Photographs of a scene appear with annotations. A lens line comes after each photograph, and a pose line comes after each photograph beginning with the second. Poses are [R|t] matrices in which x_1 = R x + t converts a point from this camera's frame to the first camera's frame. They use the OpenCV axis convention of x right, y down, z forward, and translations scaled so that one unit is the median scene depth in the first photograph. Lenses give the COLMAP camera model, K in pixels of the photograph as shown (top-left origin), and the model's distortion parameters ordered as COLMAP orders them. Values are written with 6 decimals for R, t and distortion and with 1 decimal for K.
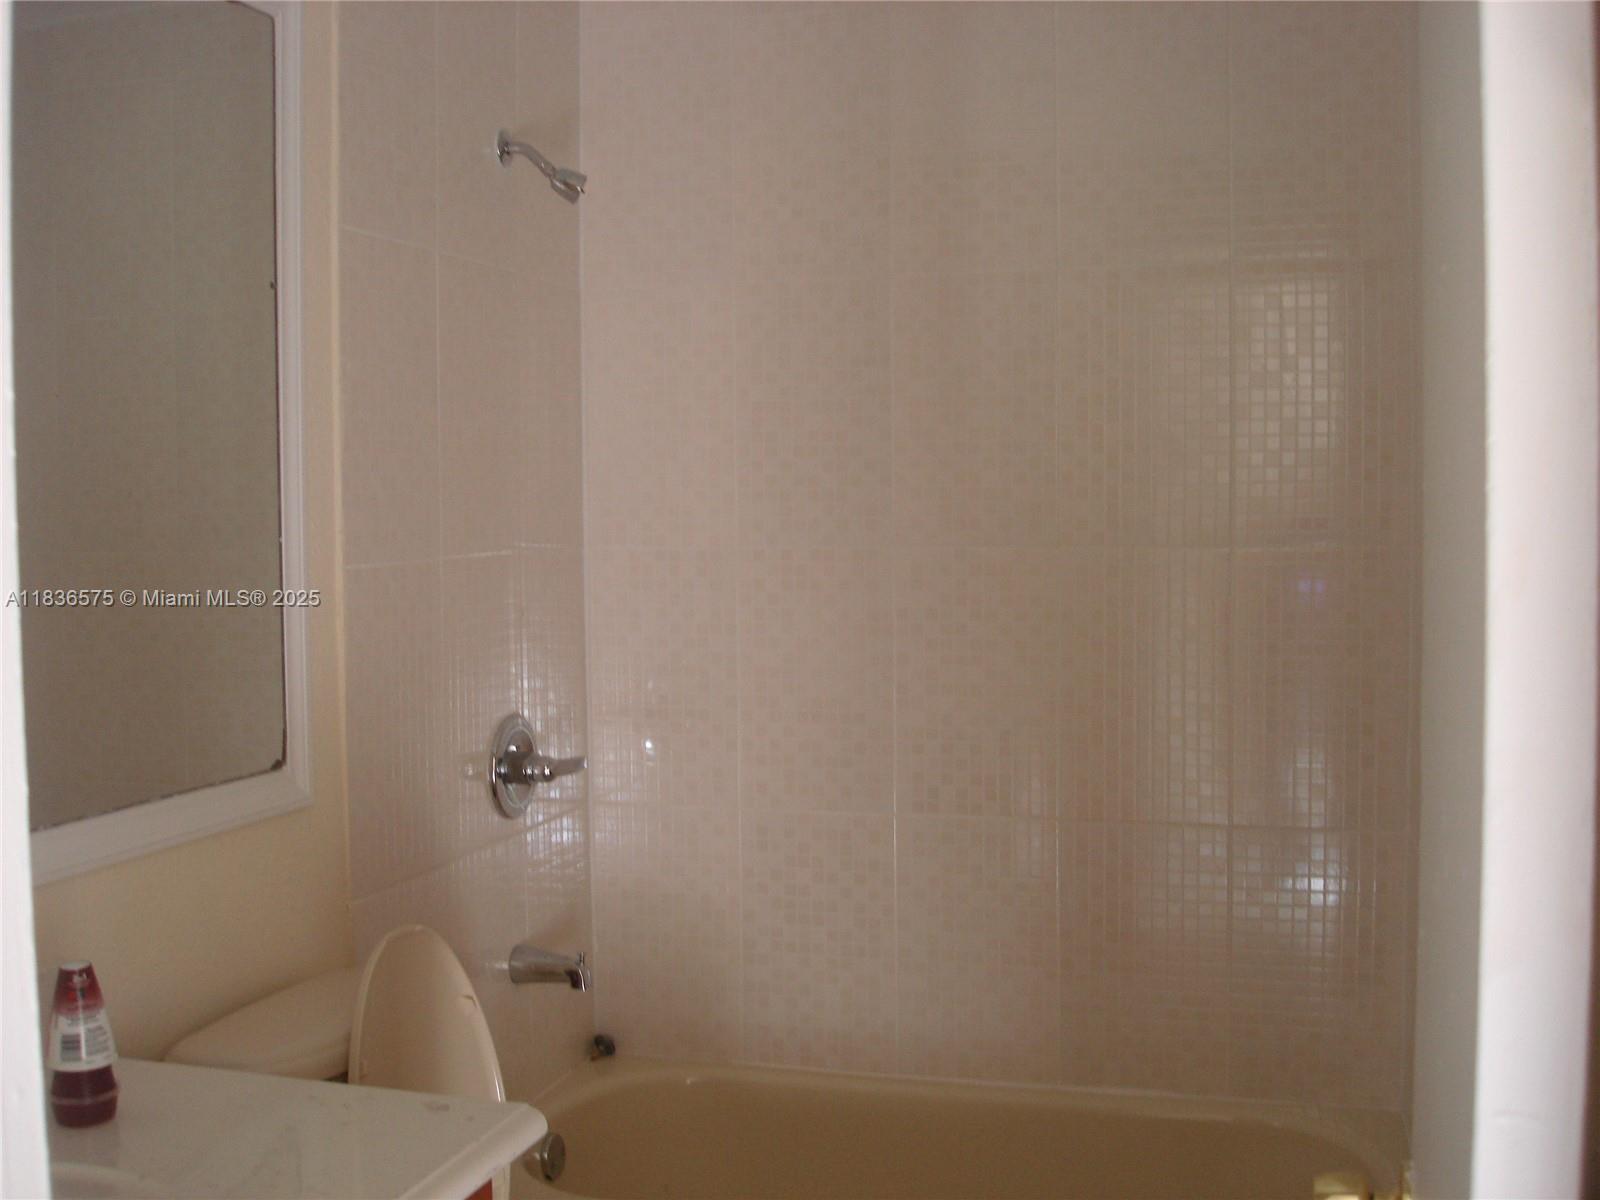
lens RADIAL K [[1799.3, 0, 800.0], [0, 1799.3, 600.0], [0, 0, 1]] dist [-0.094003, -0.086620]
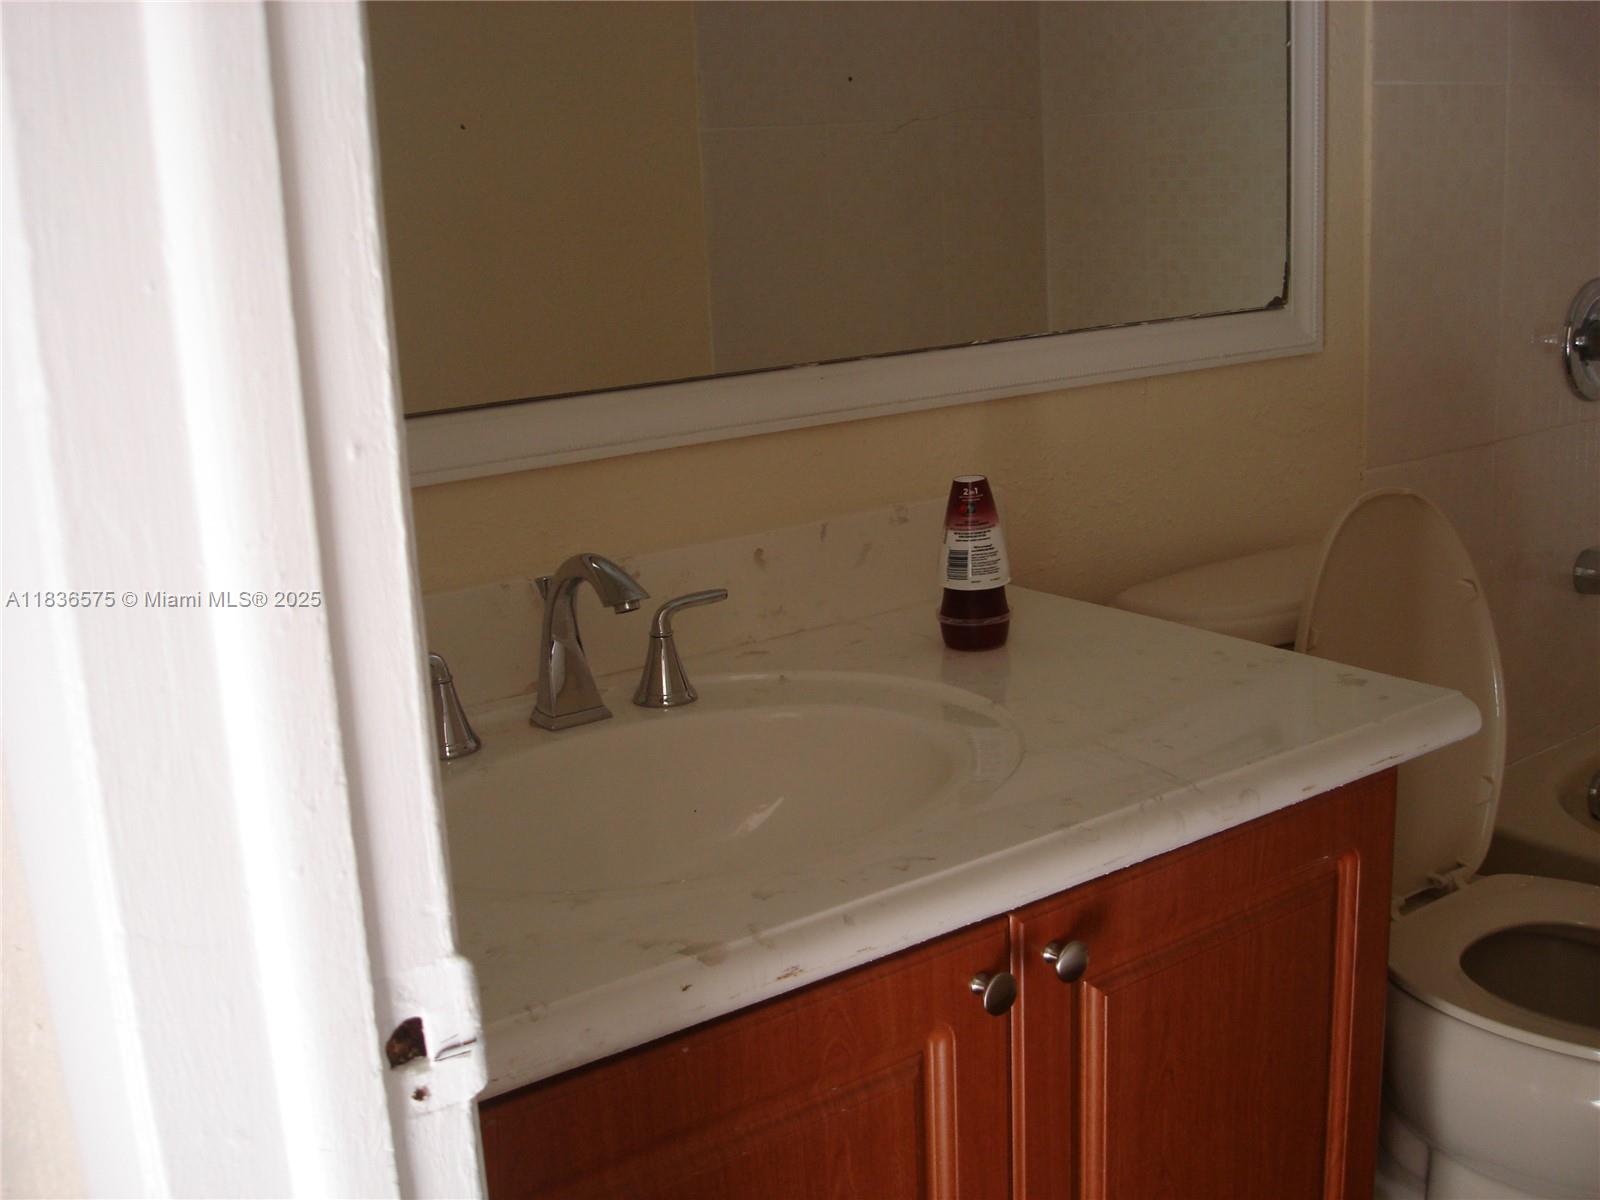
lens RADIAL K [[1799.3, 0, 800.0], [0, 1799.3, 600.0], [0, 0, 1]] dist [-0.094003, -0.086620]
pose [[0.794655, 0.122136, -0.594648, 0.075796], [0.004019, 0.978472, 0.206342, 0.062578], [0.607048, -0.166360, 0.777056, 0.163388]]
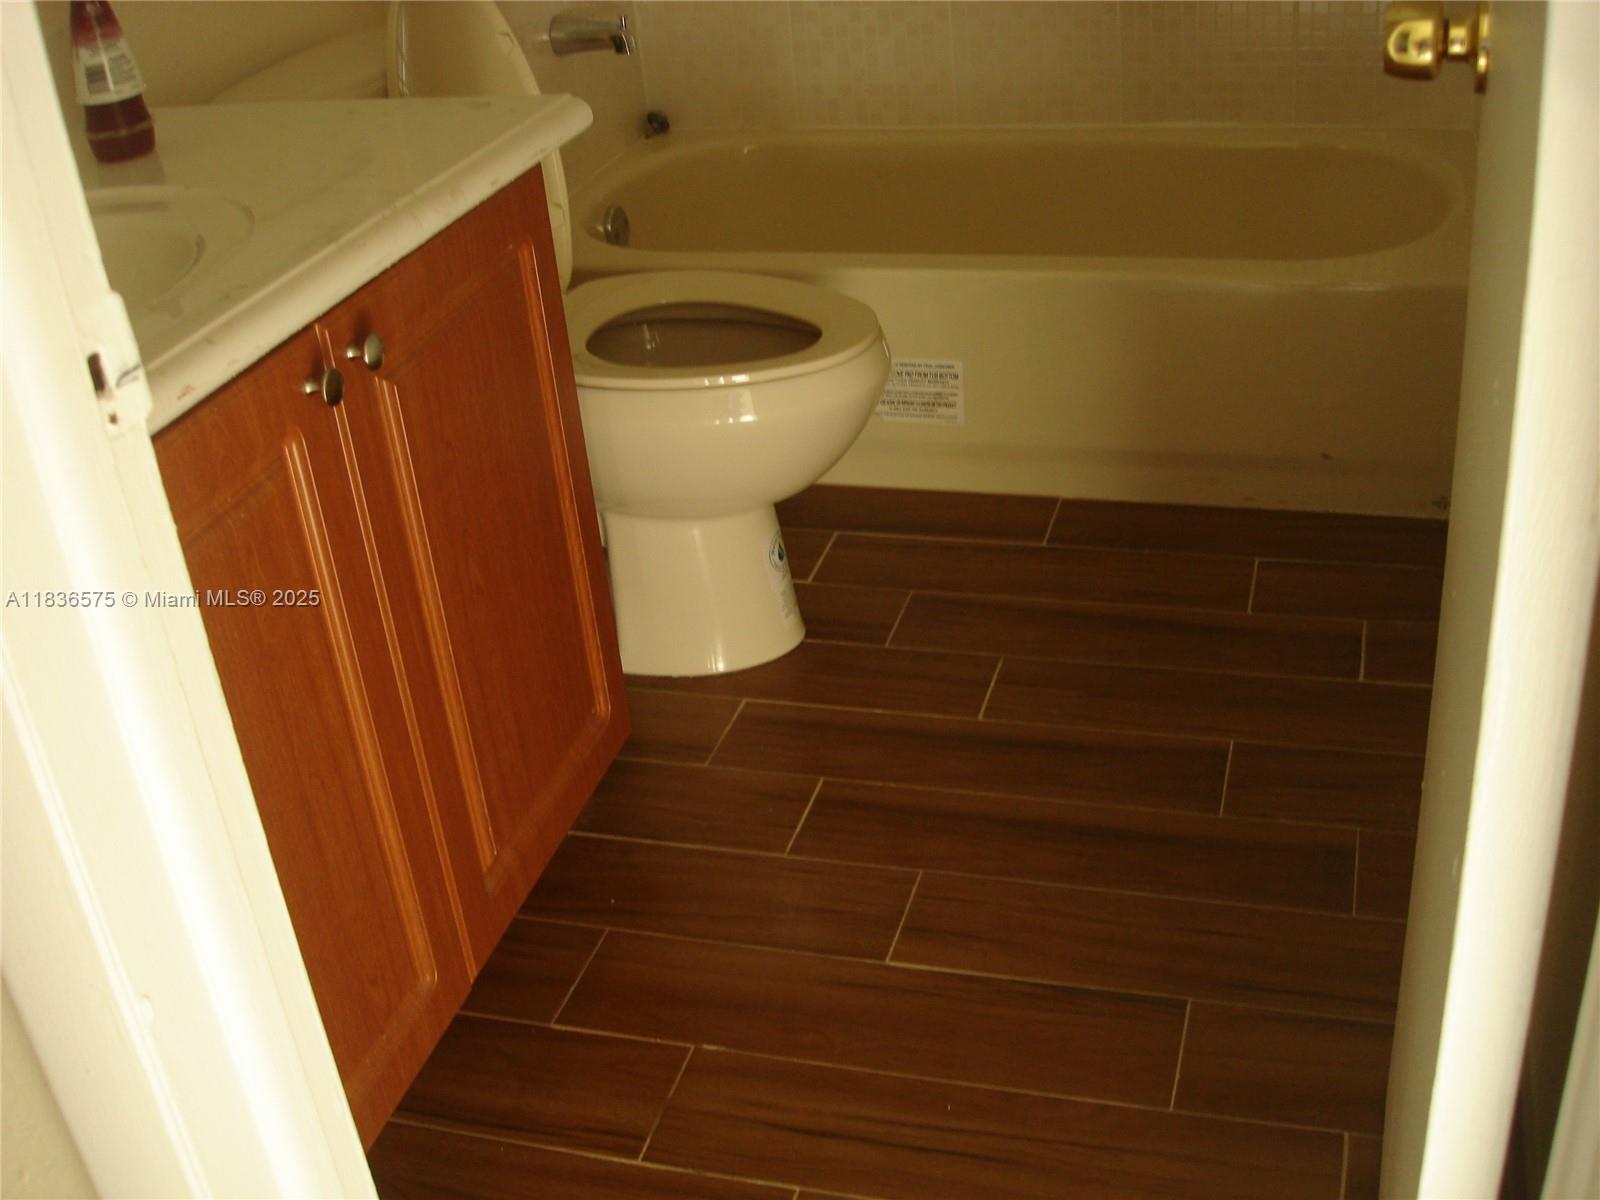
lens RADIAL K [[1799.3, 0, 800.0], [0, 1799.3, 600.0], [0, 0, 1]] dist [-0.094003, -0.086620]
pose [[0.996758, -0.062263, -0.050965, 0.003995], [0.078446, 0.892877, 0.443414, 0.094993], [0.017897, -0.445974, 0.894867, 0.006856]]
